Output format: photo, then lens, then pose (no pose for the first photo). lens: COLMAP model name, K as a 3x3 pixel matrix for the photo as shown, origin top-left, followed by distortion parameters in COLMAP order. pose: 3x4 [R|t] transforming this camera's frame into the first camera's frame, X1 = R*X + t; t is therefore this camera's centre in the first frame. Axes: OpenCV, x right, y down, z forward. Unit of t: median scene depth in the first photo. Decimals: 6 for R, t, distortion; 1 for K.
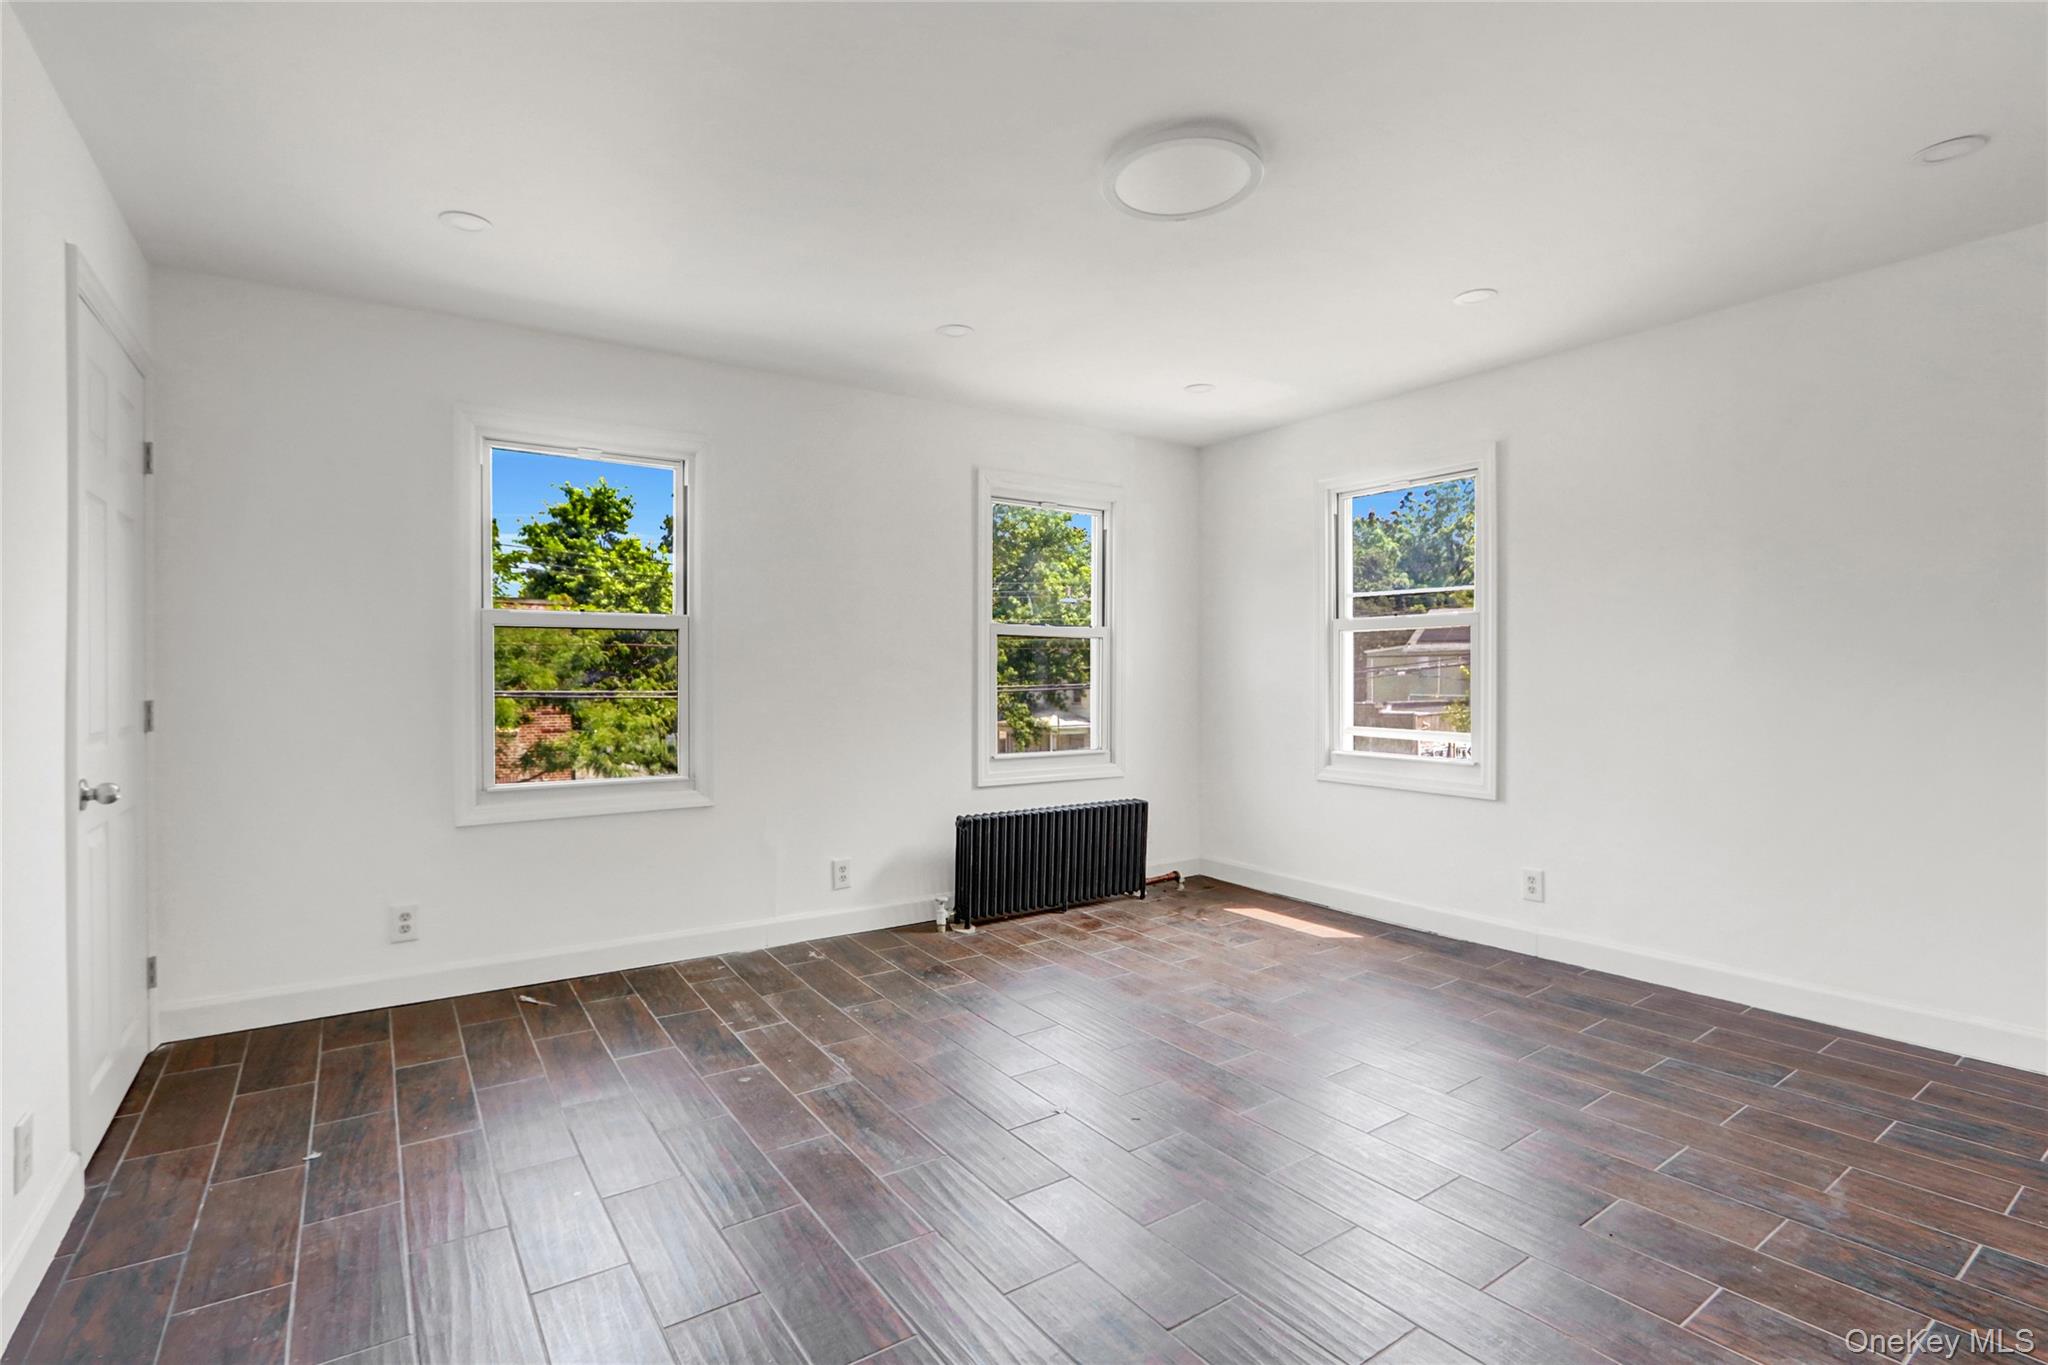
lens RADIAL K [[964.3, 0, 1025.4], [0, 964.3, 674.5], [0, 0, 1]] dist [-0.004820, 0.000359]
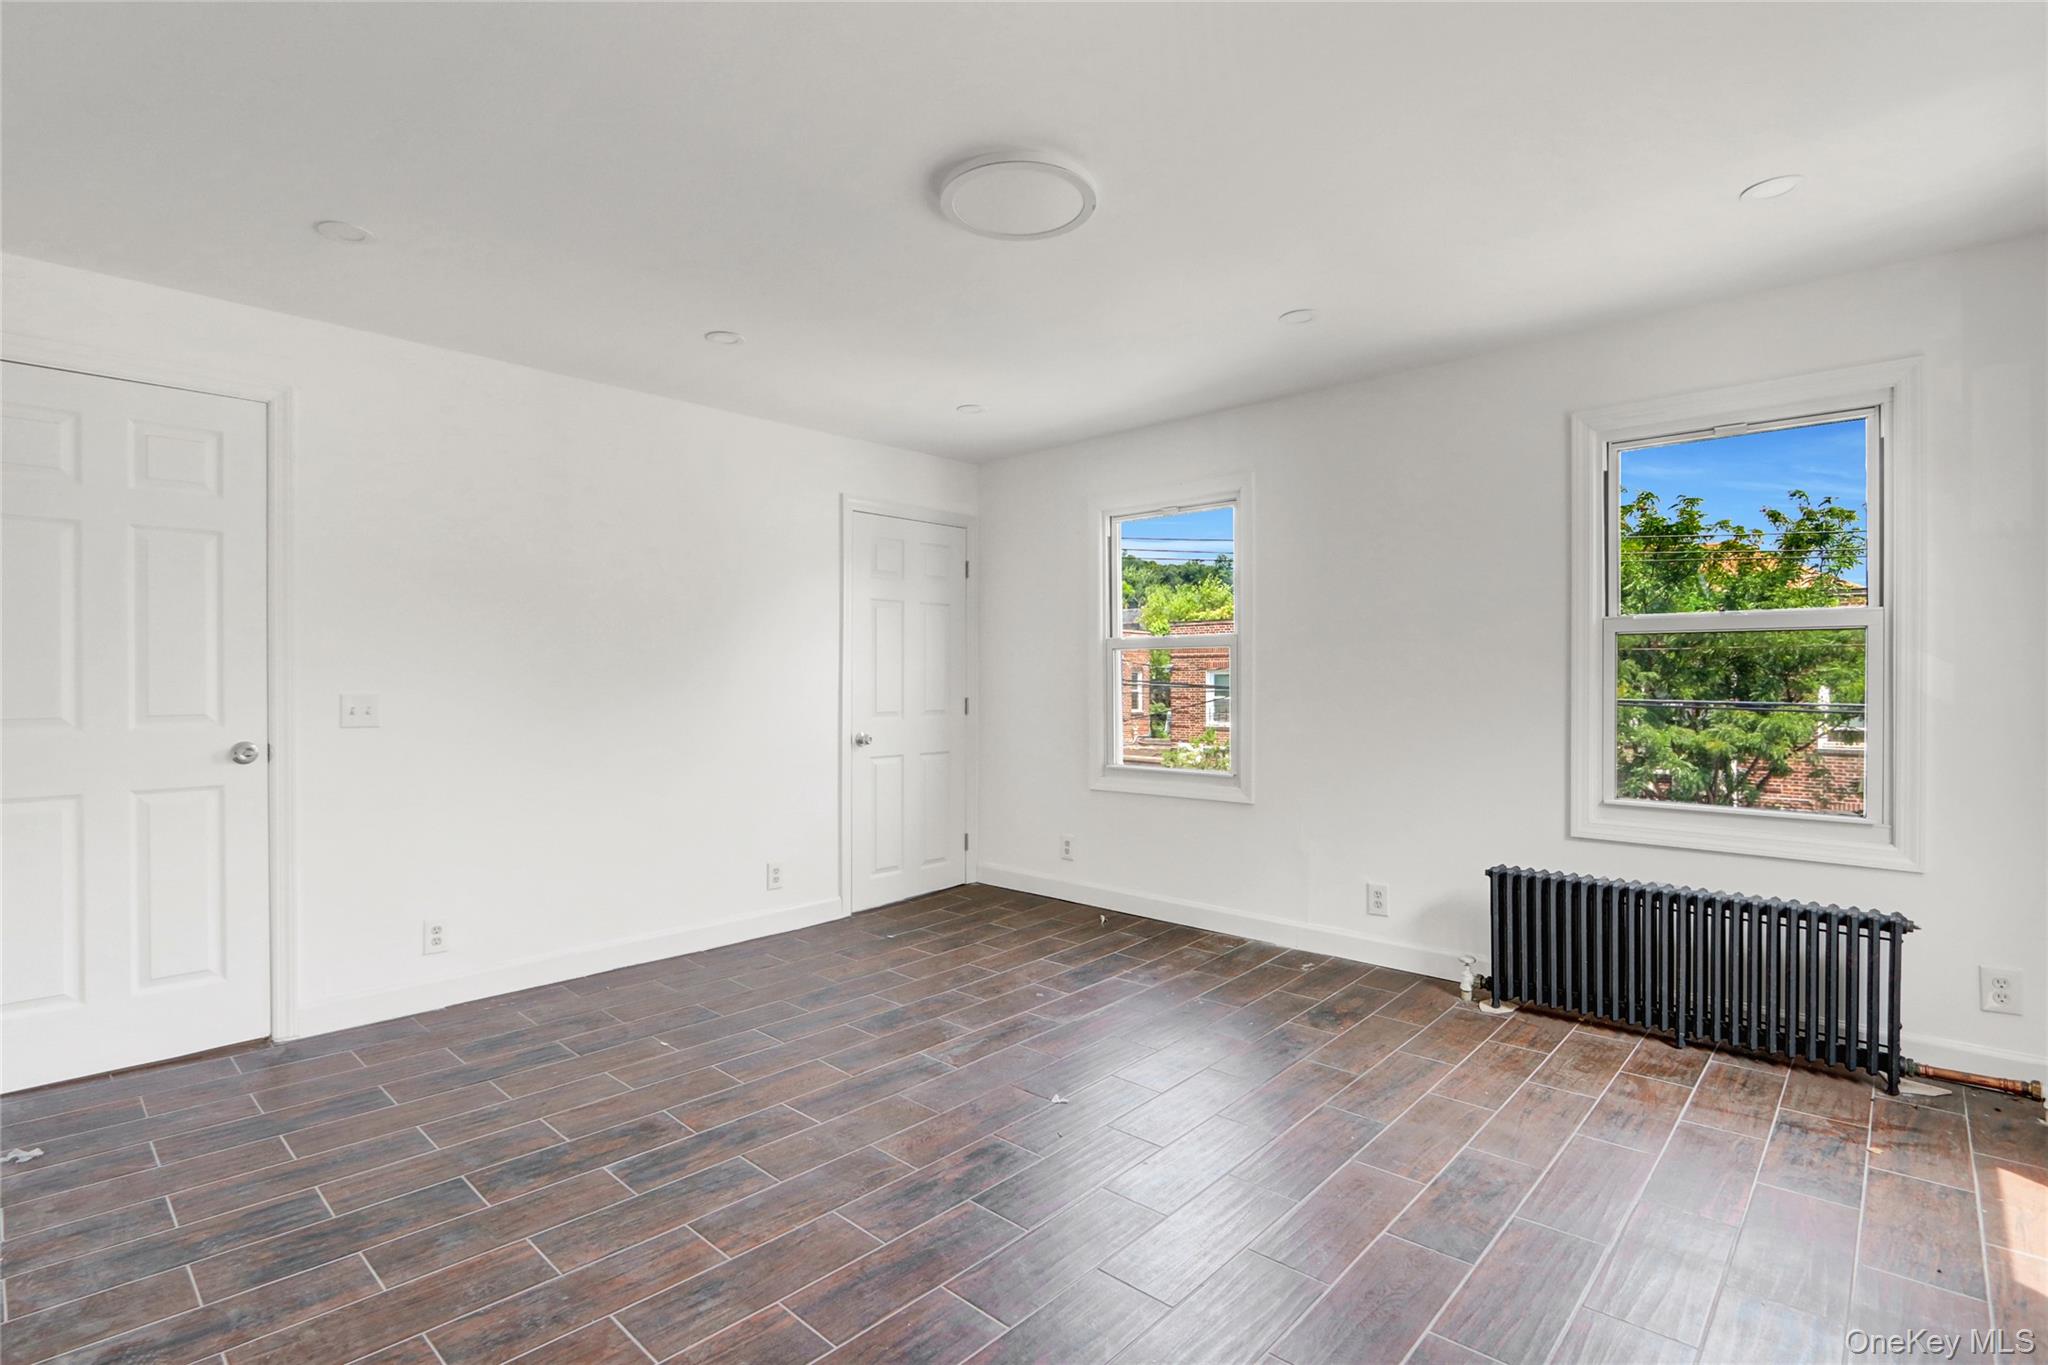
lens RADIAL K [[964.3, 0, 1024.5], [0, 964.3, 687.1], [0, 0, 1]] dist [-0.004820, 0.000359]
pose [[0.218583, -0.002783, -0.975814, 0.673168], [-0.011332, 0.999921, -0.005390, 0.011009], [0.975753, 0.012237, 0.218534, 0.484053]]
